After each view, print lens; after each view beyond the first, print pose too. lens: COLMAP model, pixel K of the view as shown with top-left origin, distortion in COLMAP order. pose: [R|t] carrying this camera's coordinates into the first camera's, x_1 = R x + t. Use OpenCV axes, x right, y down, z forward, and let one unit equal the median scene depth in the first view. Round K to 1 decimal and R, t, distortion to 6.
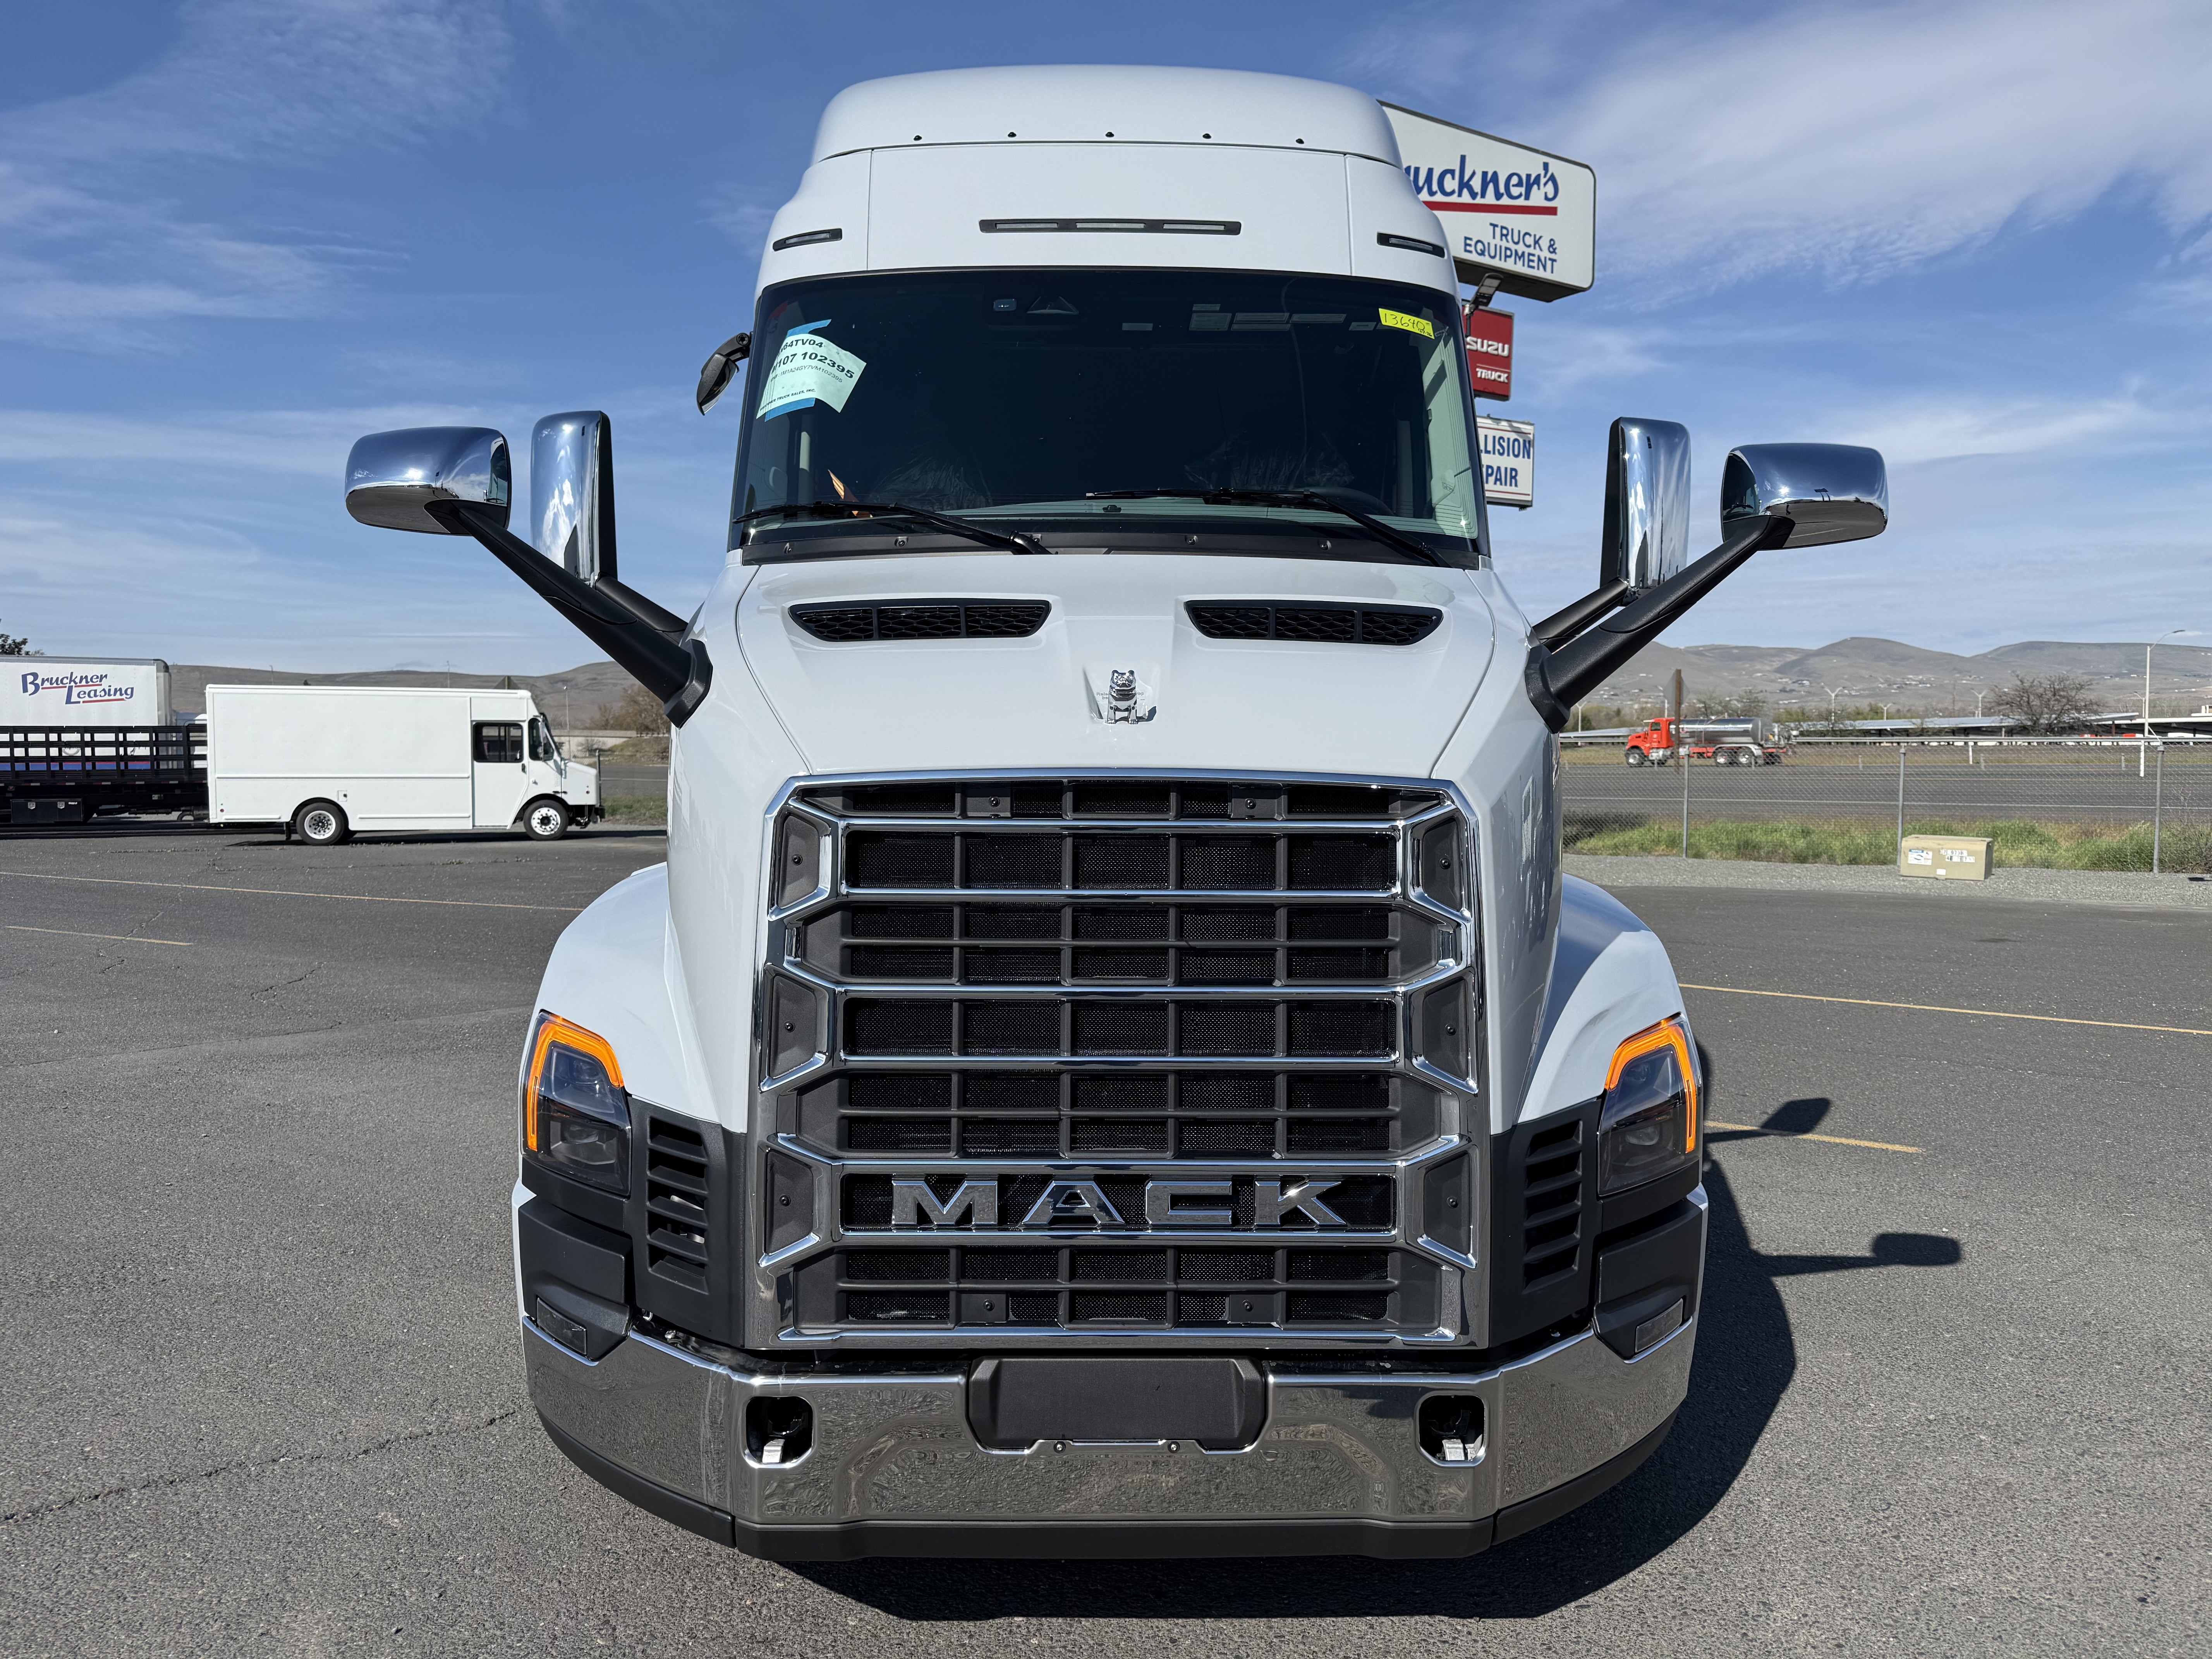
lens RADIAL K [[1554.4, 0, 1120.4], [0, 1554.4, 819.8], [0, 0, 1]] dist [0.044470, -0.037674]
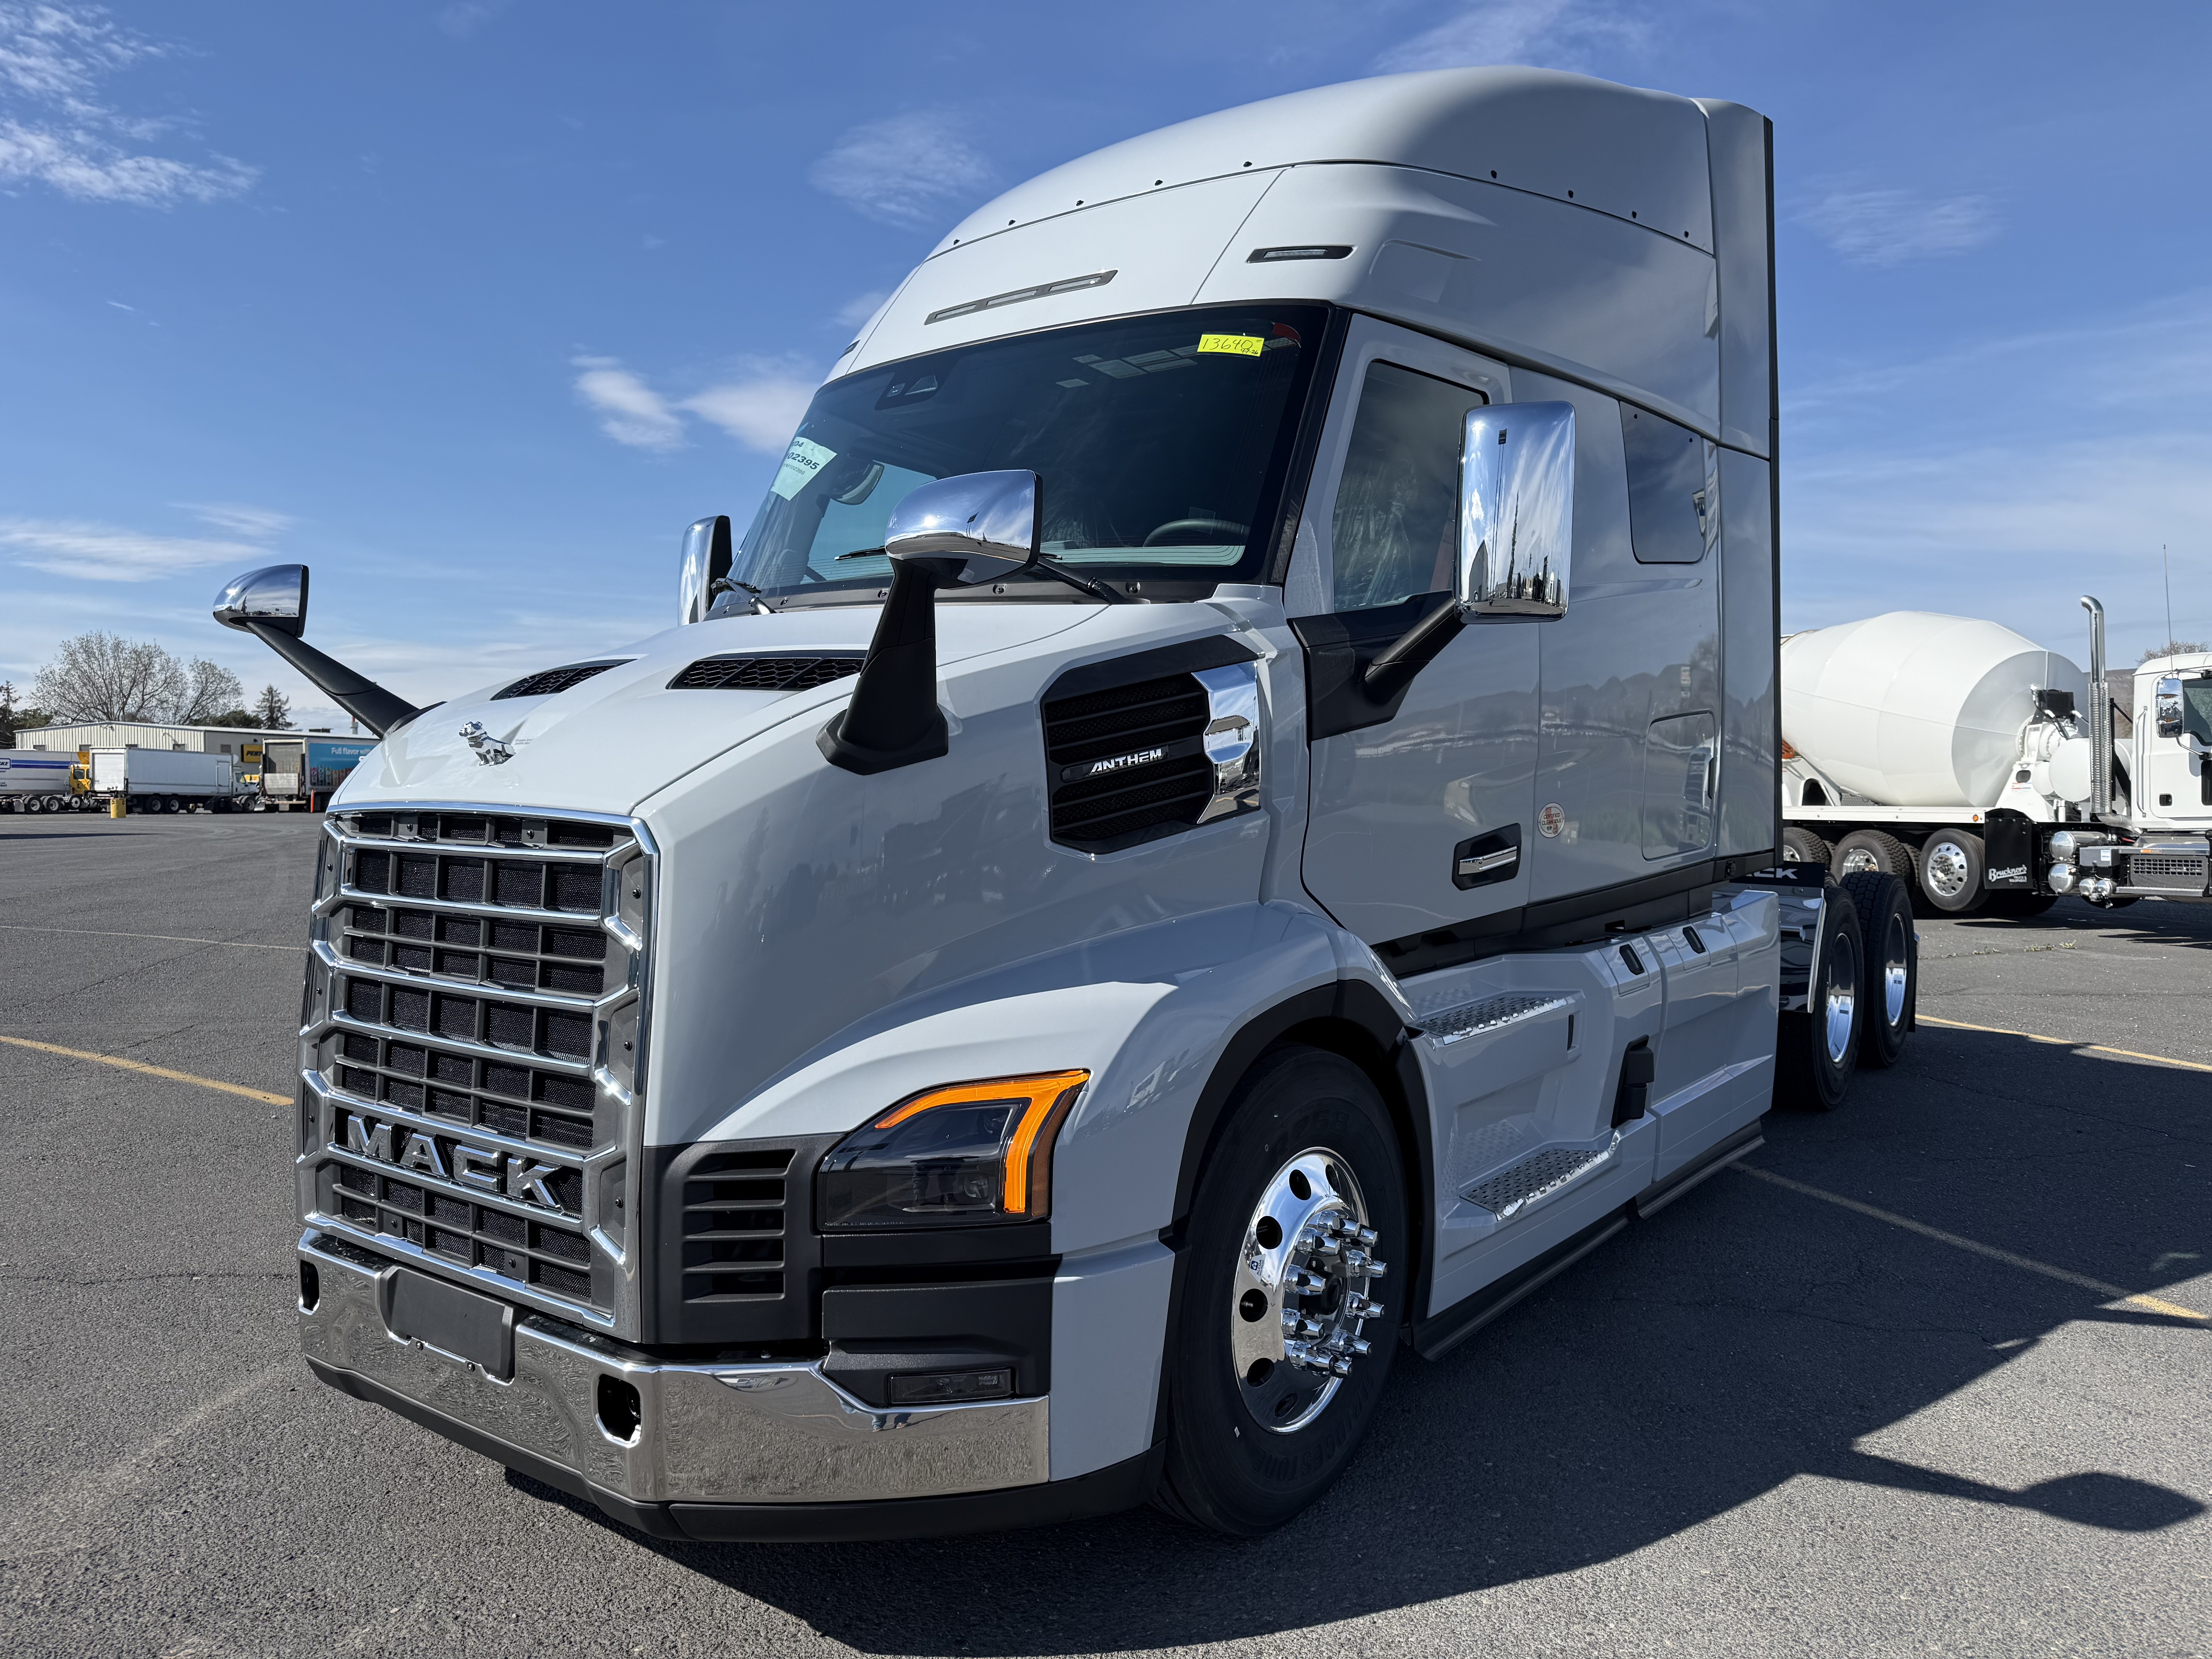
lens RADIAL K [[1554.4, 0, 1109.9], [0, 1554.4, 810.6], [0, 0, 1]] dist [0.044470, -0.037674]
pose [[0.800558, 0.014005, -0.599091, 1.139308], [-0.029519, 0.999435, -0.016082, -0.022088], [0.598527, 0.030559, 0.800519, 0.318126]]
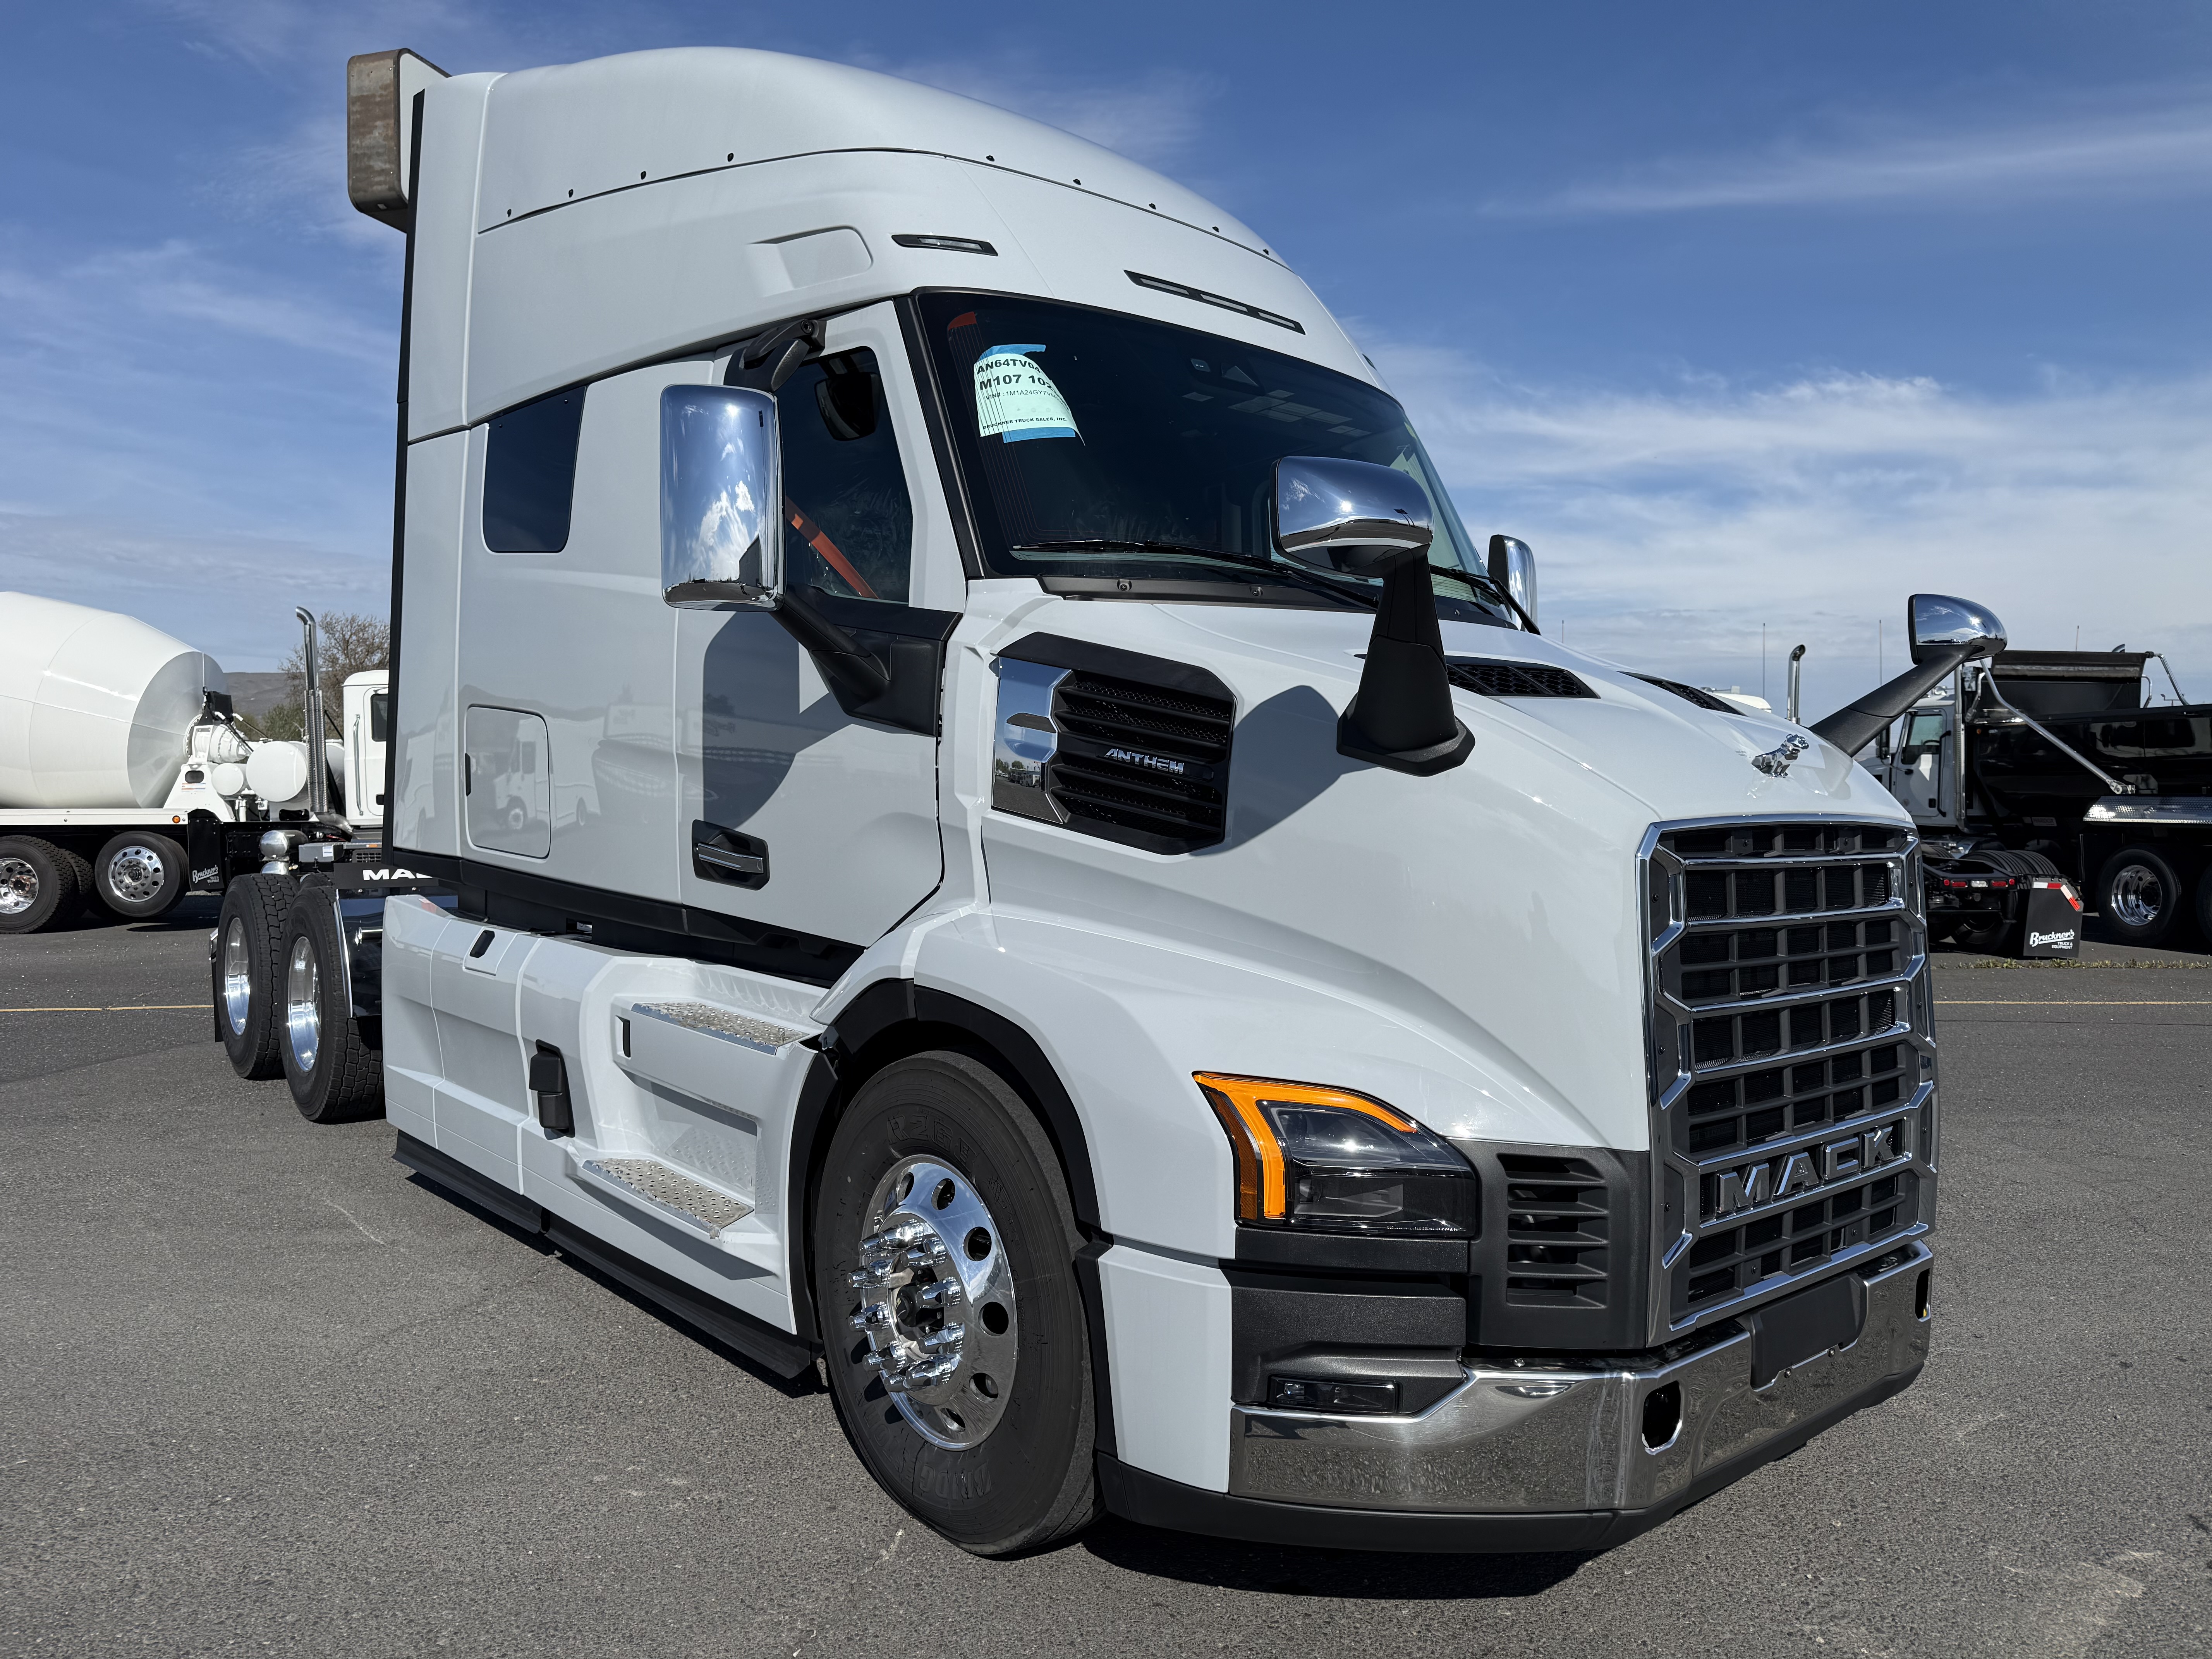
lens RADIAL K [[1554.4, 0, 1101.1], [0, 1554.4, 841.4], [0, 0, 1]] dist [0.044470, -0.037674]
pose [[0.809412, -0.020377, 0.586887, -1.164759], [0.024735, 0.999694, 0.000597, -0.025594], [-0.586720, 0.014033, 0.809668, 0.323340]]
